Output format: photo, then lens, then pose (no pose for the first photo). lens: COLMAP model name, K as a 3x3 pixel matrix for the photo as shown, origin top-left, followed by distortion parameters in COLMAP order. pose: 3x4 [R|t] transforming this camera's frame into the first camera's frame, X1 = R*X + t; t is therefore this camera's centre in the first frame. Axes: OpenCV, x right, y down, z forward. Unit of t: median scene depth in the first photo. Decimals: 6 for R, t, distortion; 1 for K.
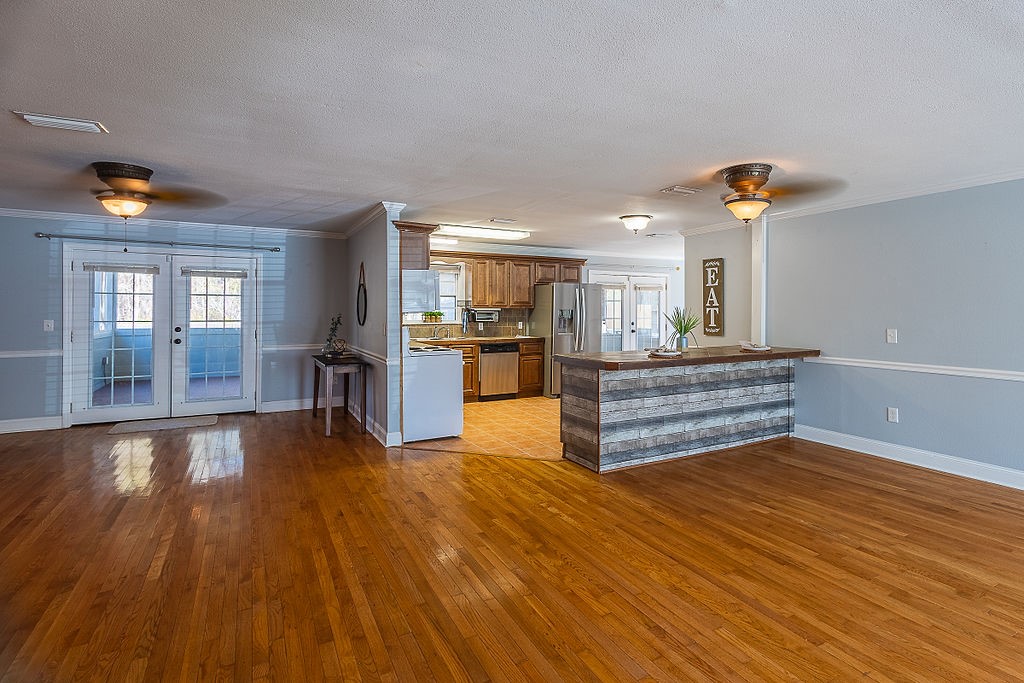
lens RADIAL K [[517.7, 0, 555.8], [0, 517.7, 320.7], [0, 0, 1]] dist [0.007741, 0.002450]
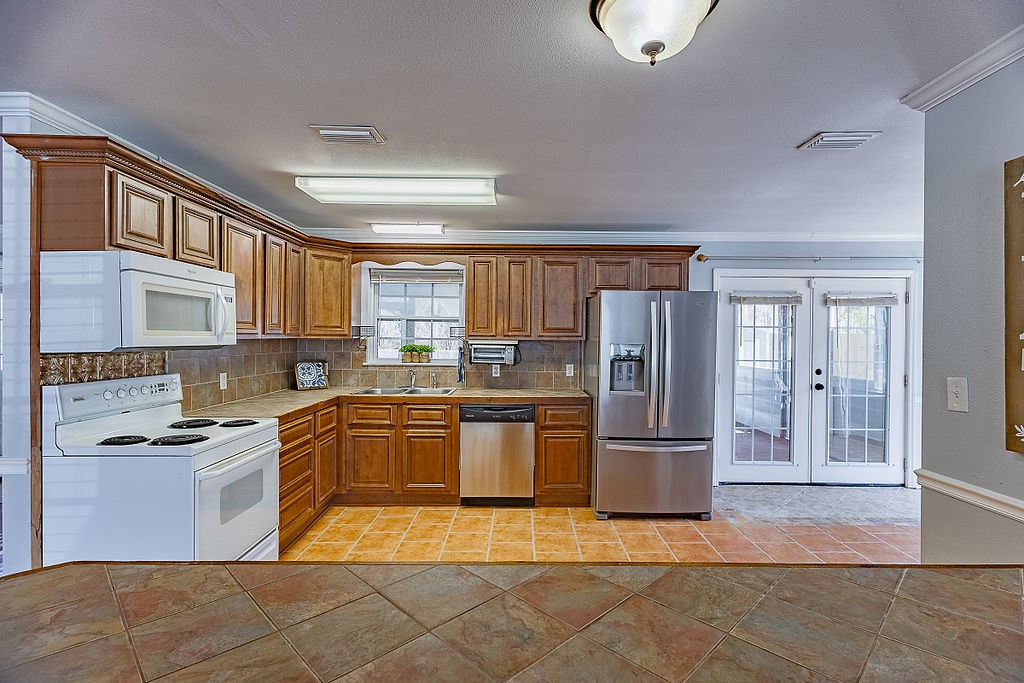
lens RADIAL K [[486.0, 0, 518.5], [0, 486.0, 342.6], [0, 0, 1]] dist [0.009925, -0.001568]
pose [[0.869708, 0.009407, -0.493478, 0.159953], [-0.015192, 0.999855, -0.007713, -0.017942], [0.493333, 0.014205, 0.869724, 0.548857]]
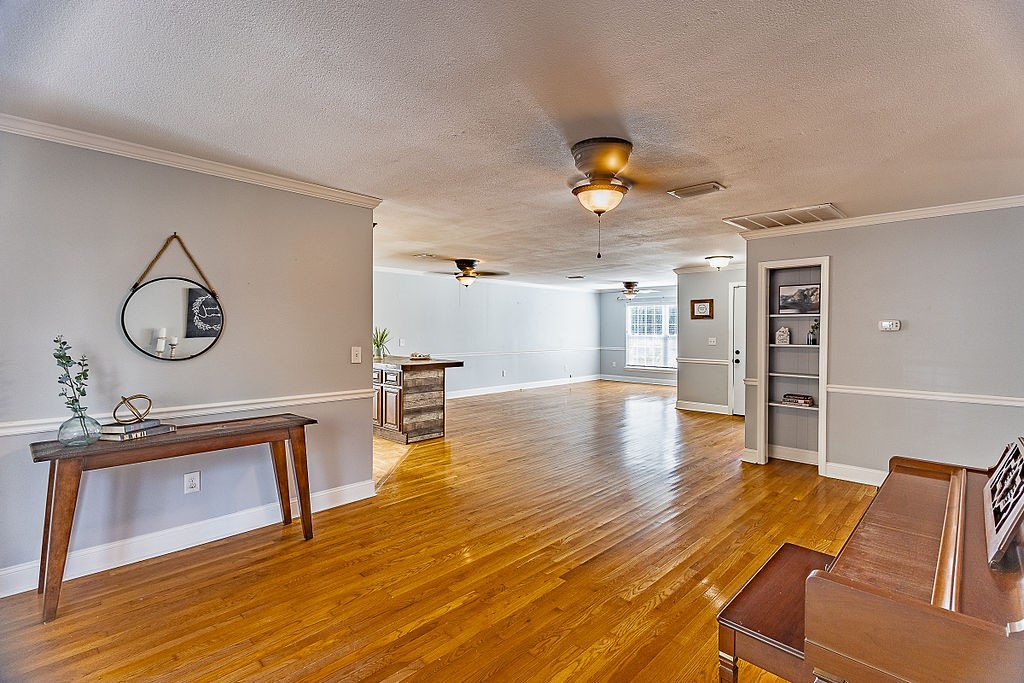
lens RADIAL K [[460.0, 0, 513.6], [0, 460.0, 338.7], [0, 0, 1]] dist [-0.001870, 0.000124]
pose [[-0.258545, -0.019960, 0.965793, -0.693276], [0.014061, 0.999603, 0.024422, -0.013592], [-0.965897, 0.019894, -0.258162, 0.619915]]
